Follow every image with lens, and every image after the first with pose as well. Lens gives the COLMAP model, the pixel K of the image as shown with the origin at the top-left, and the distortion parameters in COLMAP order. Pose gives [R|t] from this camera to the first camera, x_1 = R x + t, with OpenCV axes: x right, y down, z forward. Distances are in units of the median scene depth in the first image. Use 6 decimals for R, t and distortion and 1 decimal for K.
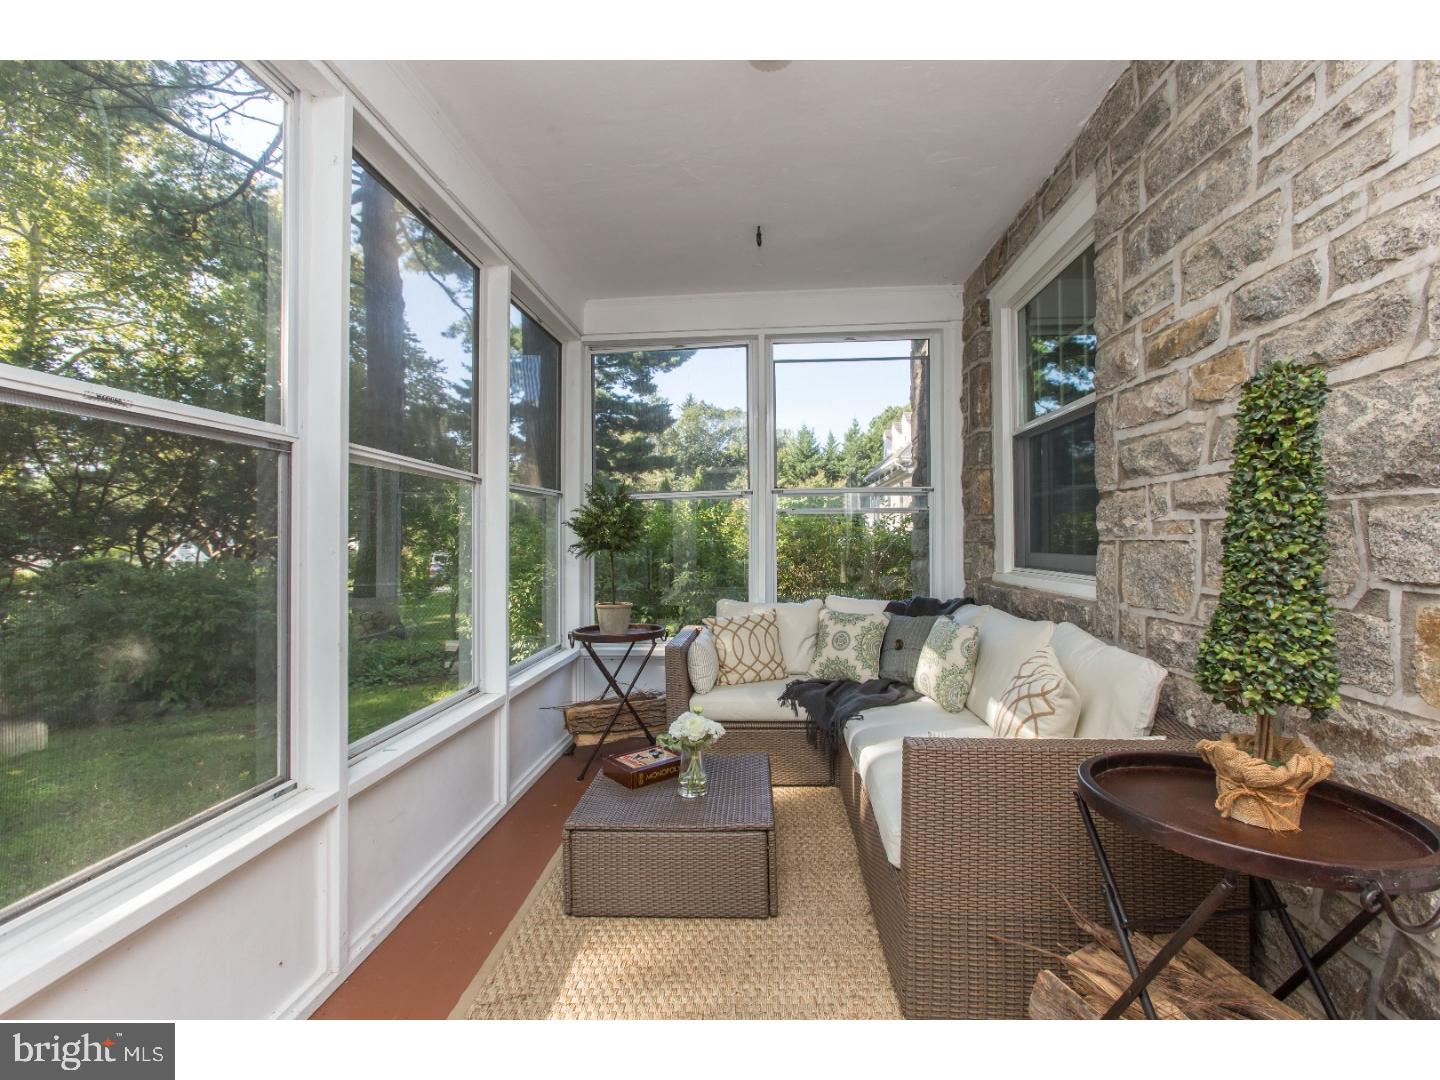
lens RADIAL K [[644.0, 0, 722.2], [0, 644.0, 537.5], [0, 0, 1]] dist [-0.019886, 0.016719]
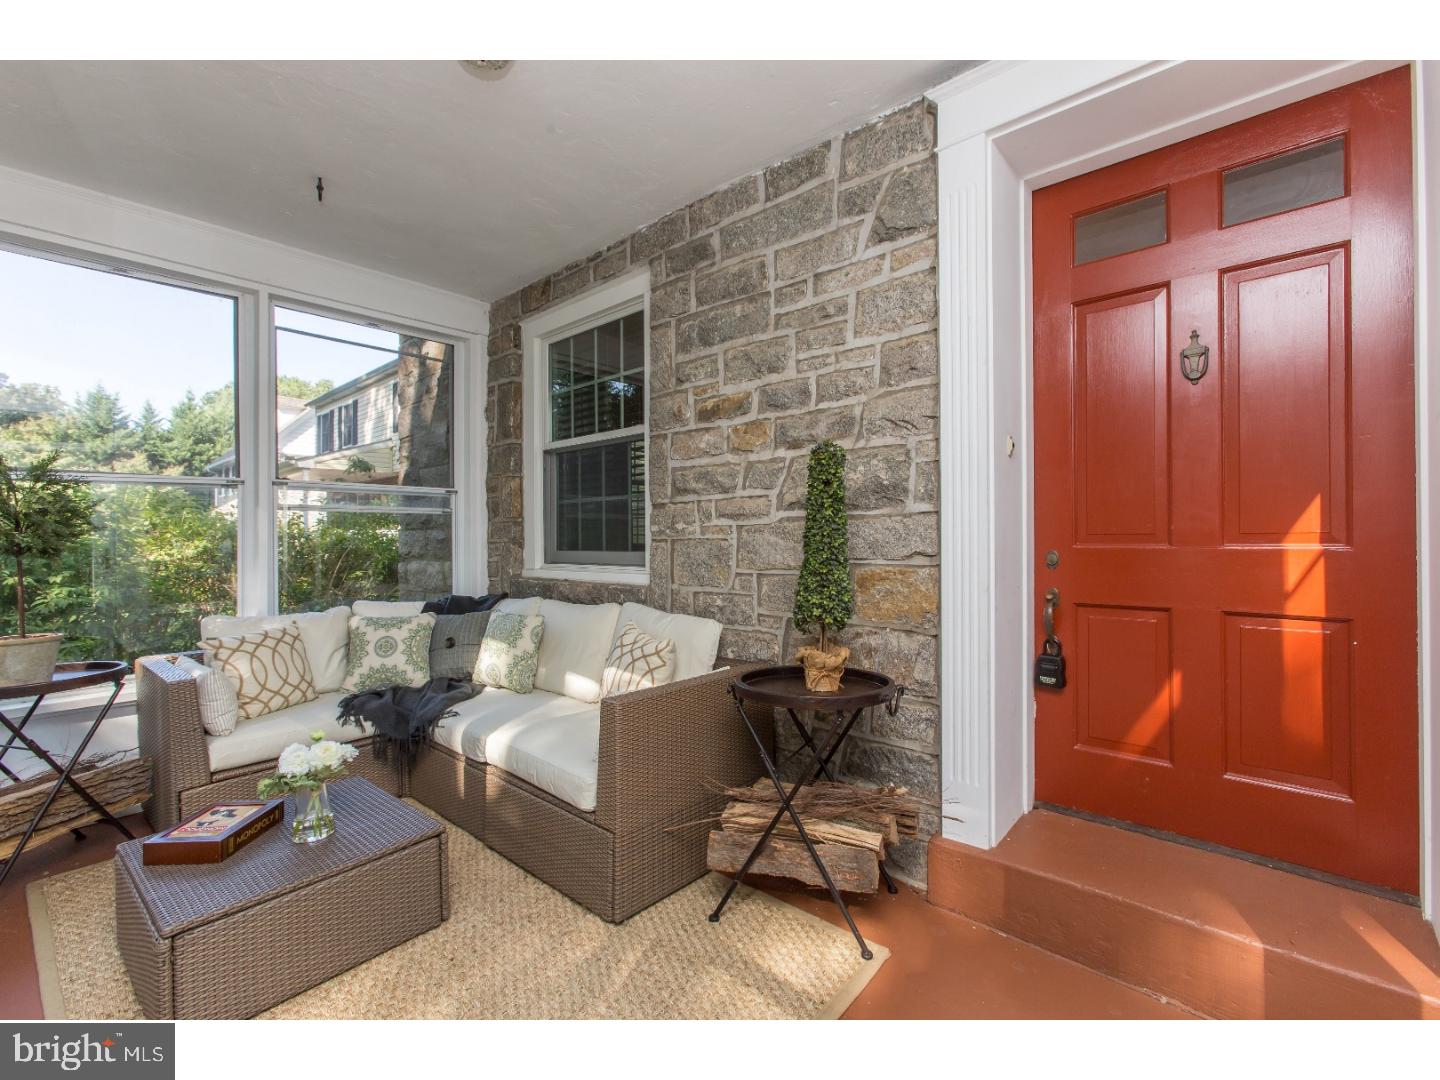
lens RADIAL K [[644.0, 0, 722.2], [0, 644.0, 537.5], [0, 0, 1]] dist [-0.019886, 0.016719]
pose [[0.606917, 0.004903, 0.794750, -0.432565], [-0.000192, 0.999982, -0.006022, 0.009592], [-0.794765, 0.003502, 0.606907, 0.062193]]
